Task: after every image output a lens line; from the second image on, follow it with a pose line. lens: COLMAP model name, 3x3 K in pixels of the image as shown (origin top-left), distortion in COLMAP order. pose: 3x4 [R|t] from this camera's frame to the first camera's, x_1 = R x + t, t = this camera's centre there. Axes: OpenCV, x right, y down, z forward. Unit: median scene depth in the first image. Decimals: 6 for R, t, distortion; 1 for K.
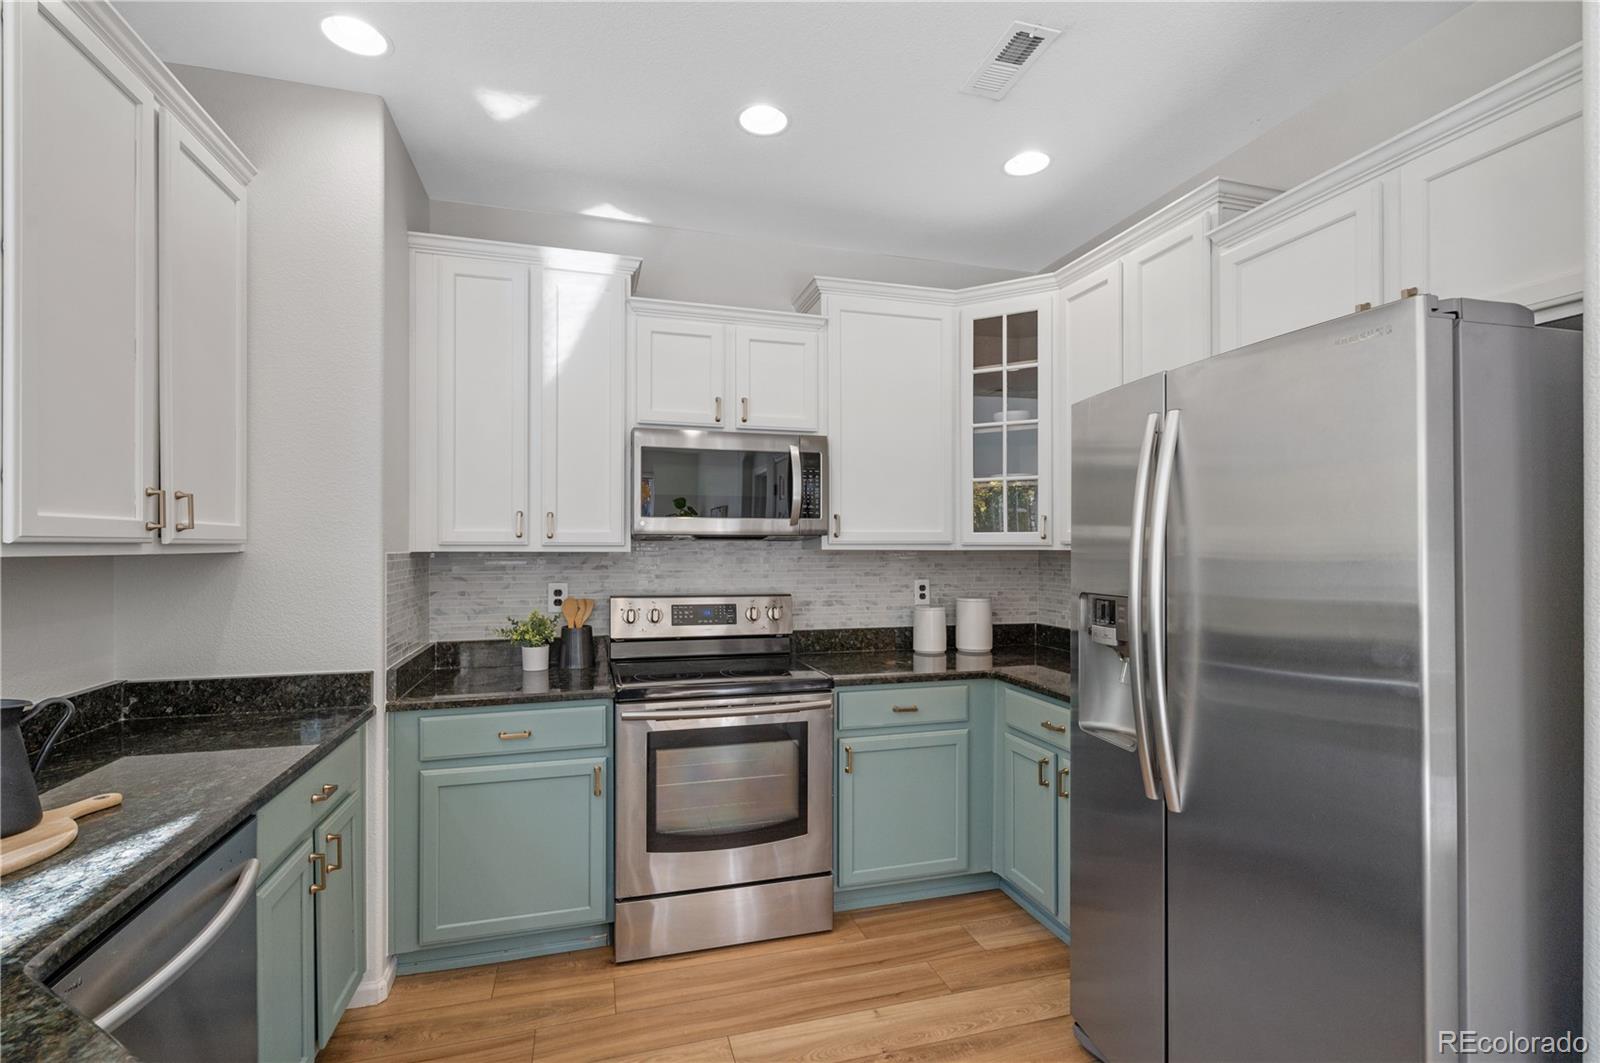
lens RADIAL K [[727.7, 0, 797.7], [0, 727.7, 537.6], [0, 0, 1]] dist [-0.000898, 0.001553]
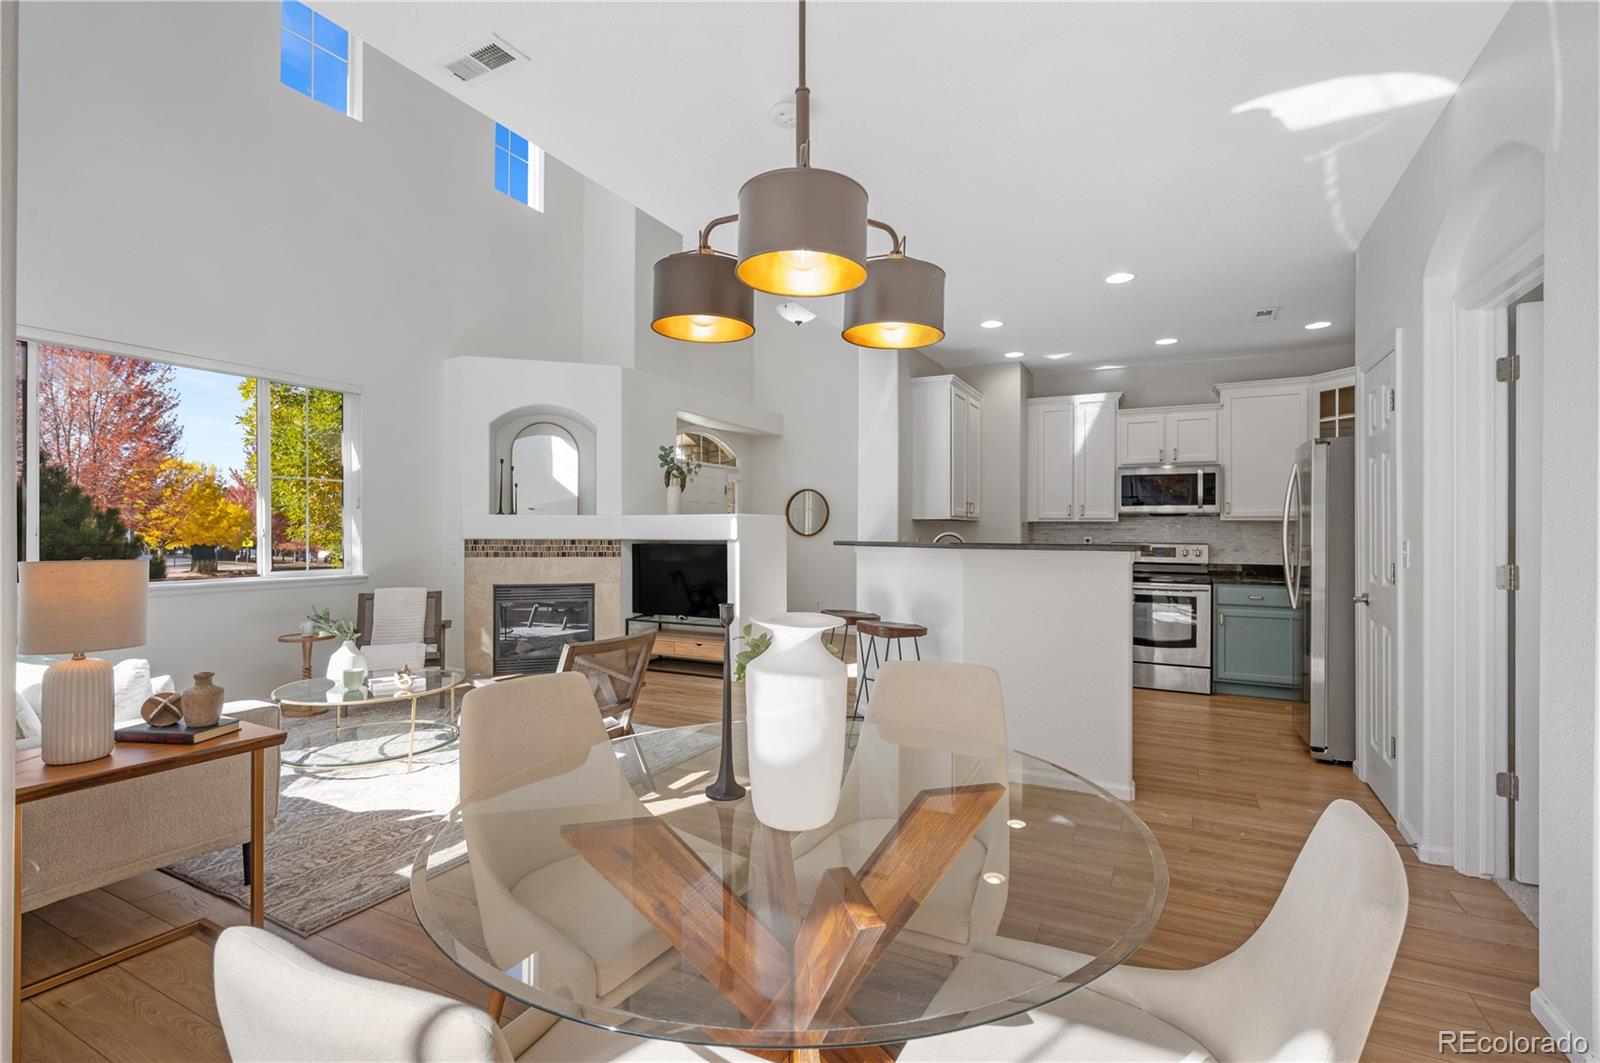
lens RADIAL K [[727.7, 0, 801.5], [0, 727.7, 526.5], [0, 0, 1]] dist [-0.000898, 0.001553]
pose [[0.721540, -0.003717, -0.692363, 0.595736], [0.003290, 0.999993, -0.001939, 0.033781], [0.692365, -0.000879, 0.721547, -1.250610]]
